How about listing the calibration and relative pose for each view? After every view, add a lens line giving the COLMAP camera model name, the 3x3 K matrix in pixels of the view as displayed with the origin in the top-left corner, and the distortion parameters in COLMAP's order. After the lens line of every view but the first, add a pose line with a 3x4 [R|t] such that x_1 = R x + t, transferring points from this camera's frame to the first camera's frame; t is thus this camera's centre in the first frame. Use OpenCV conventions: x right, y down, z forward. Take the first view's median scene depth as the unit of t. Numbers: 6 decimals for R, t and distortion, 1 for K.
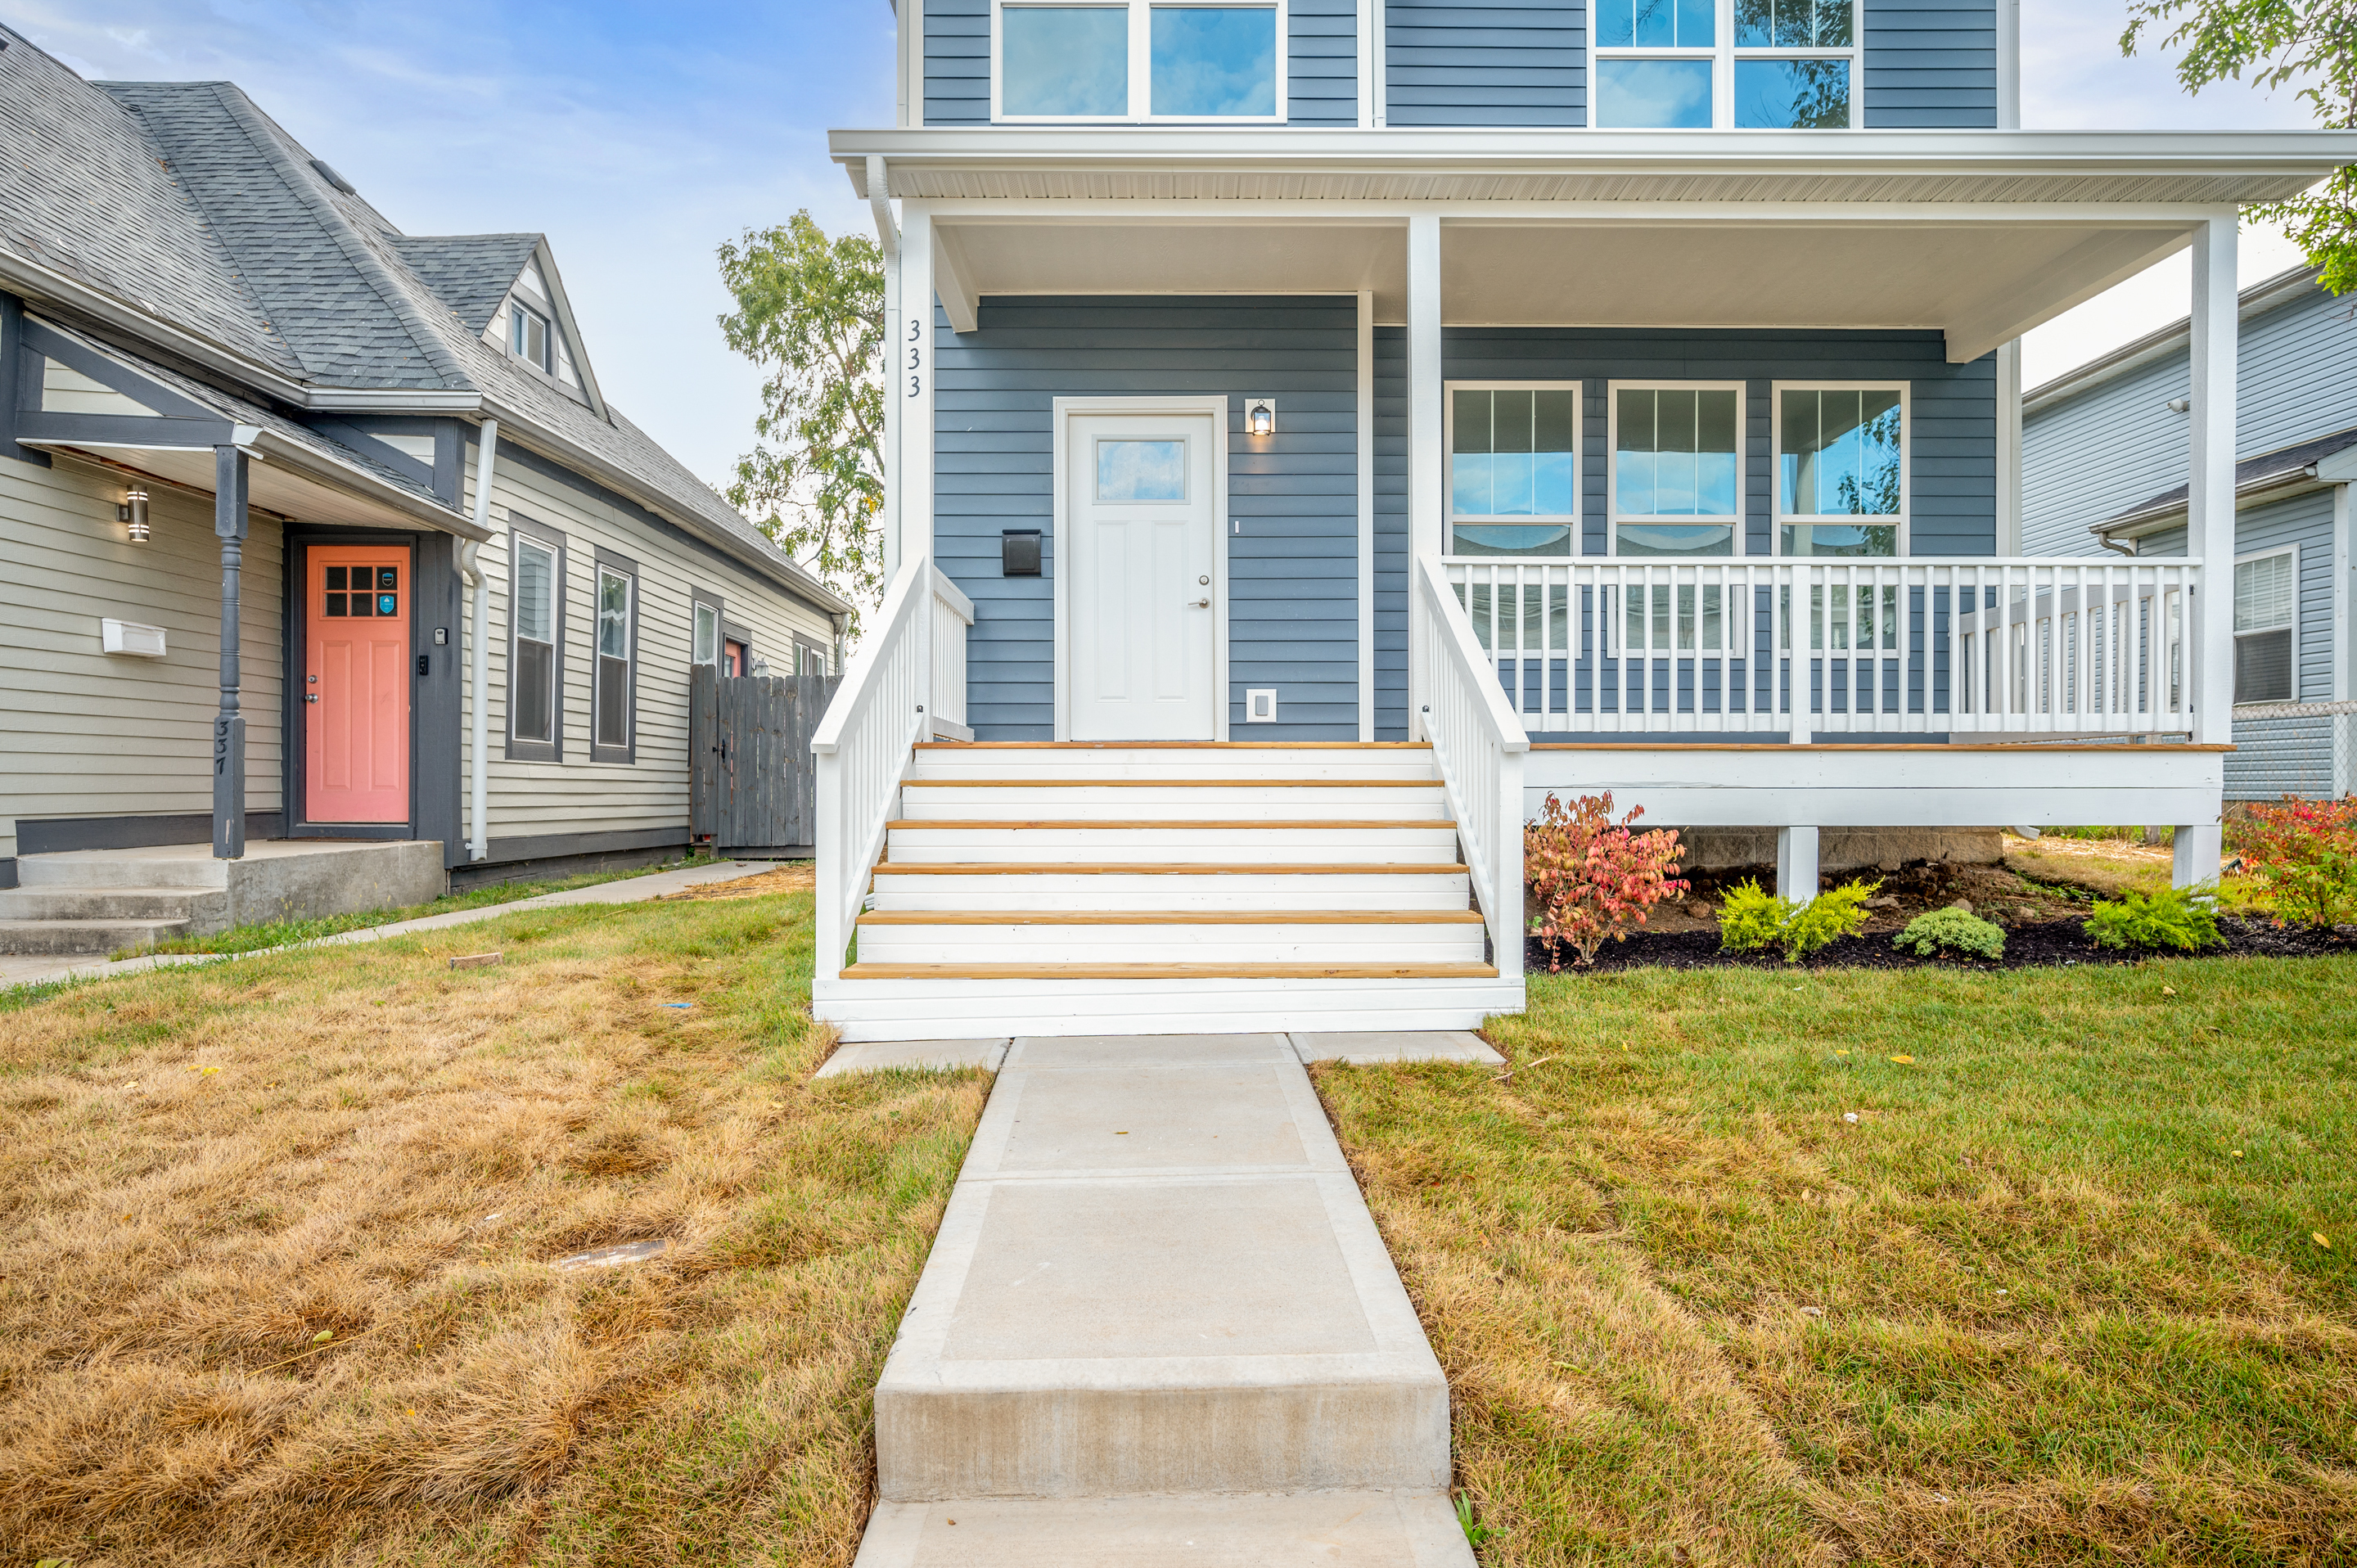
lens RADIAL K [[1432.0, 0, 1211.5], [0, 1432.0, 789.5], [0, 0, 1]] dist [-0.000835, -0.000046]
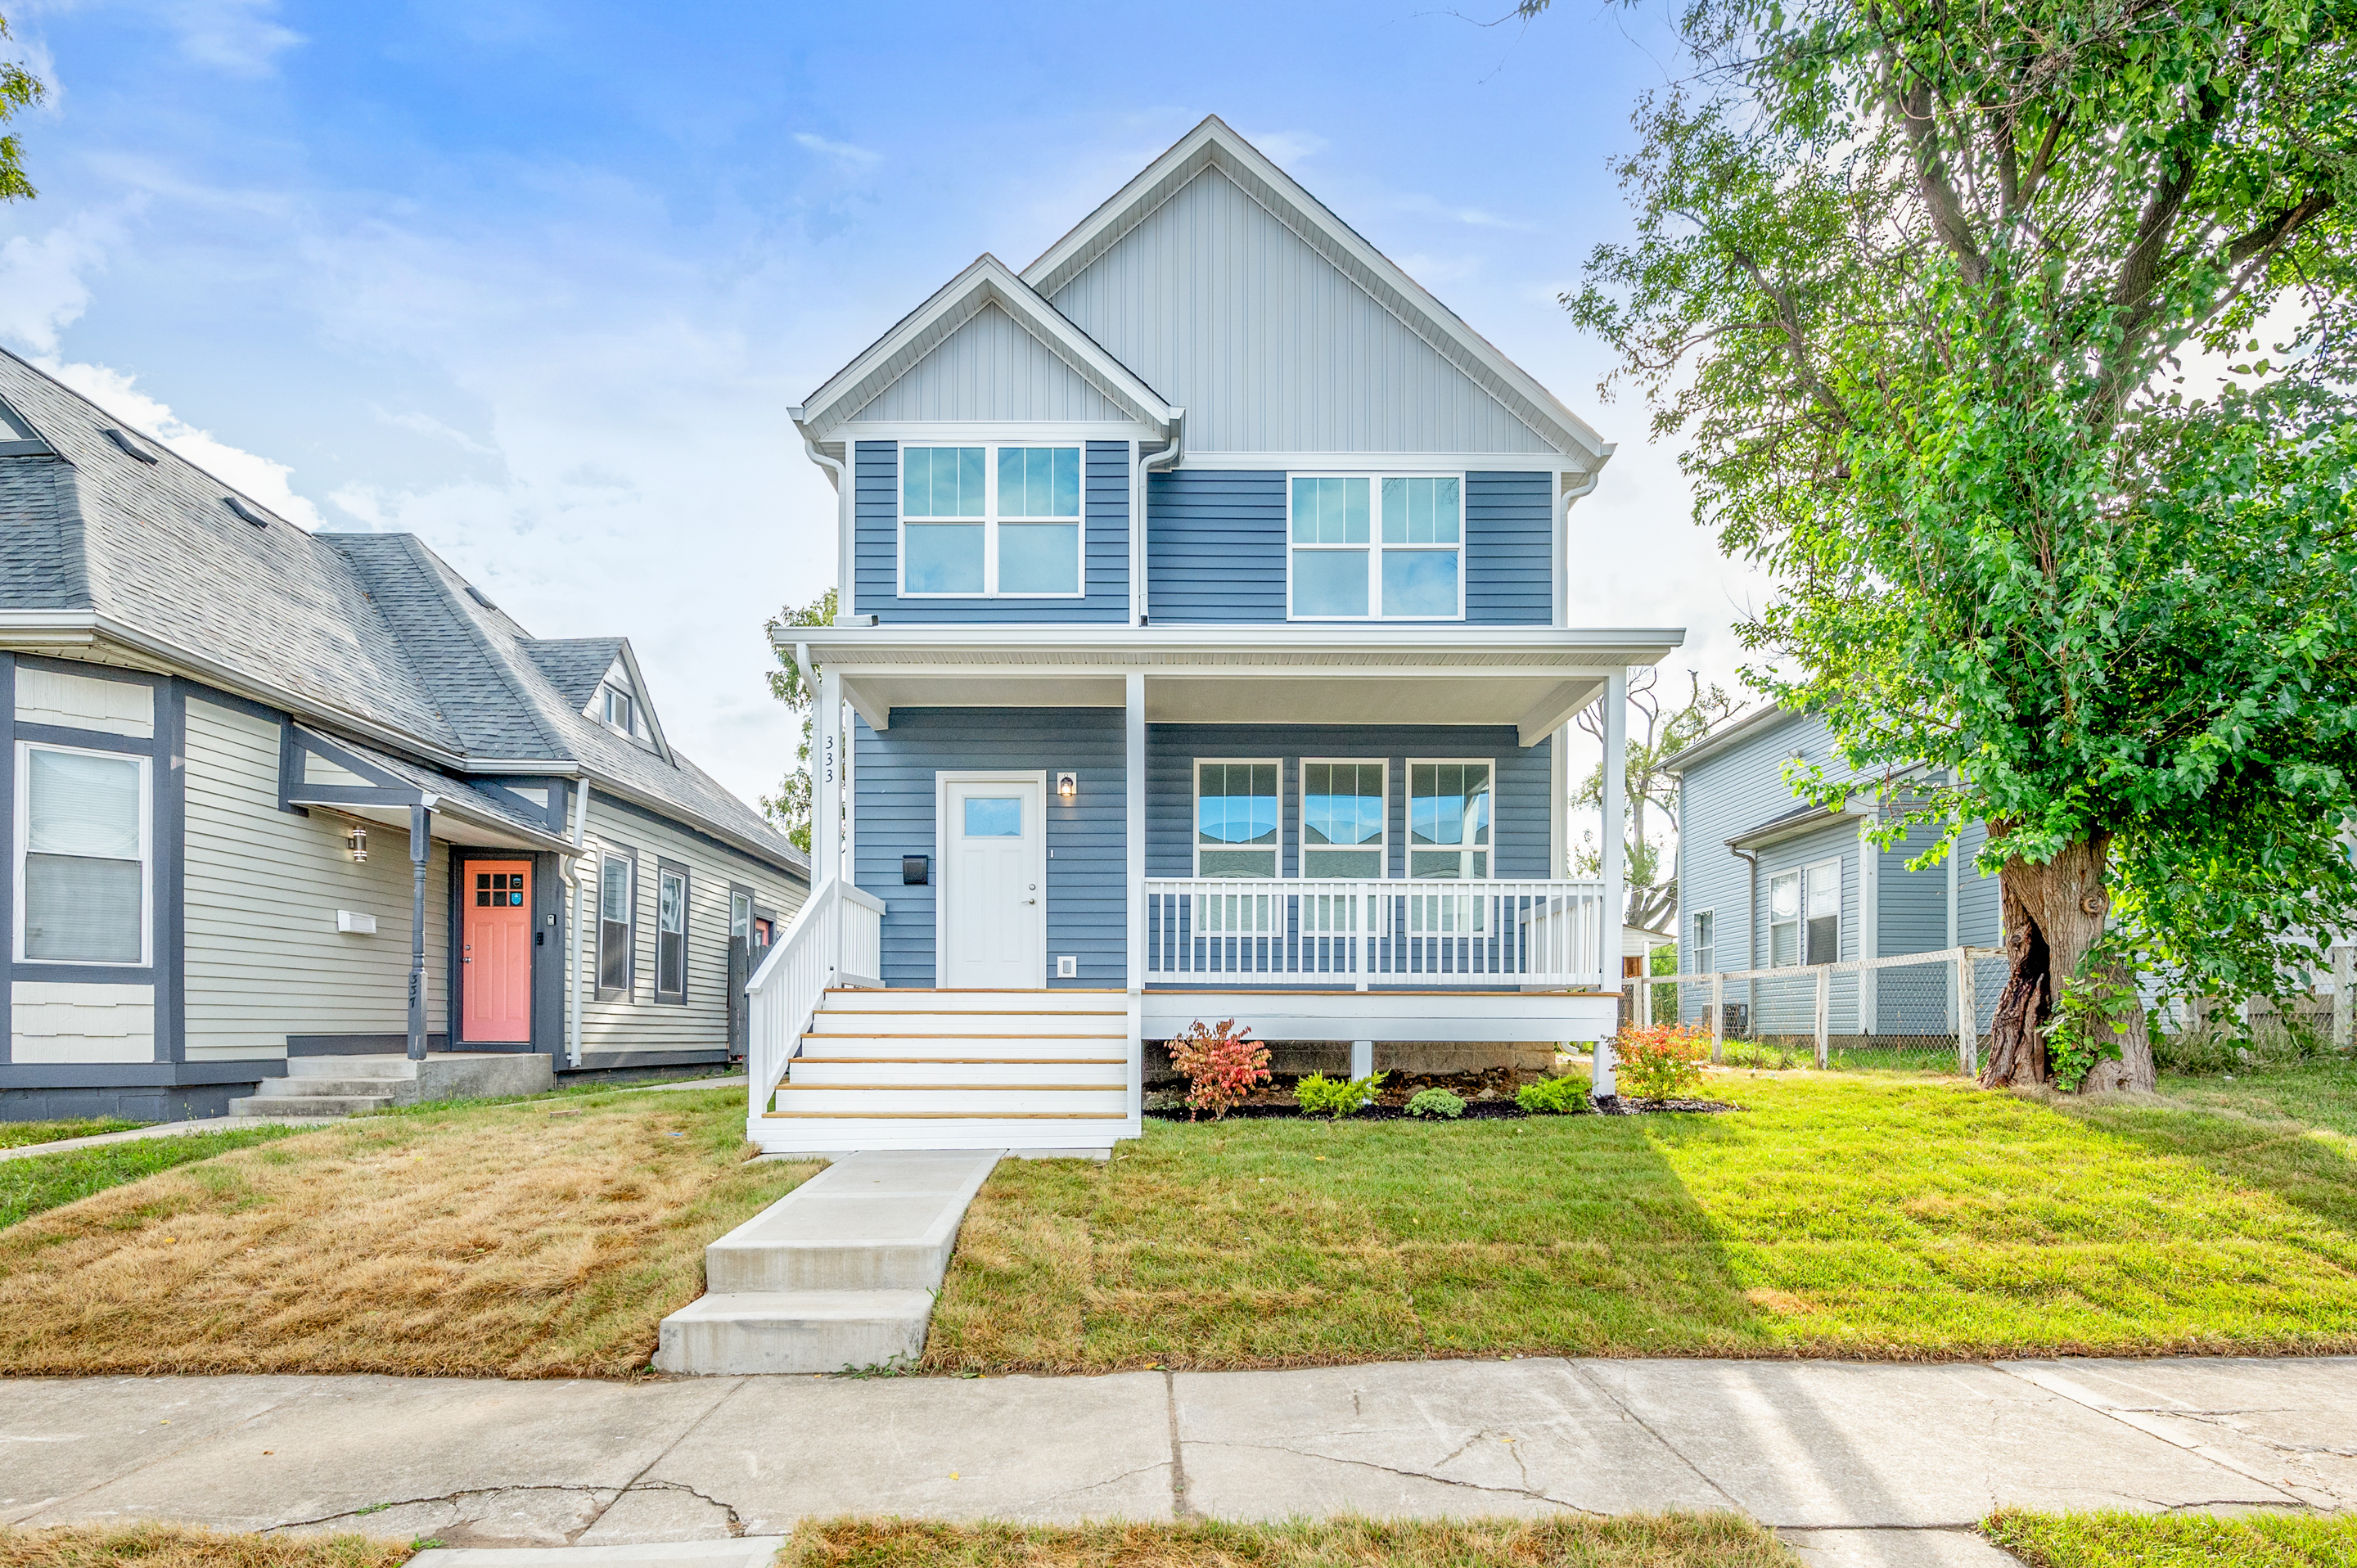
lens RADIAL K [[1143.0, 0, 1168.4], [0, 1143.0, 1028.2], [0, 0, 1]] dist [-0.002143, -0.001019]
pose [[0.999979, 0.002853, -0.005851, 0.149793], [-0.002873, 0.999990, -0.003326, 0.012777], [0.005841, 0.003343, 0.999977, -0.251785]]
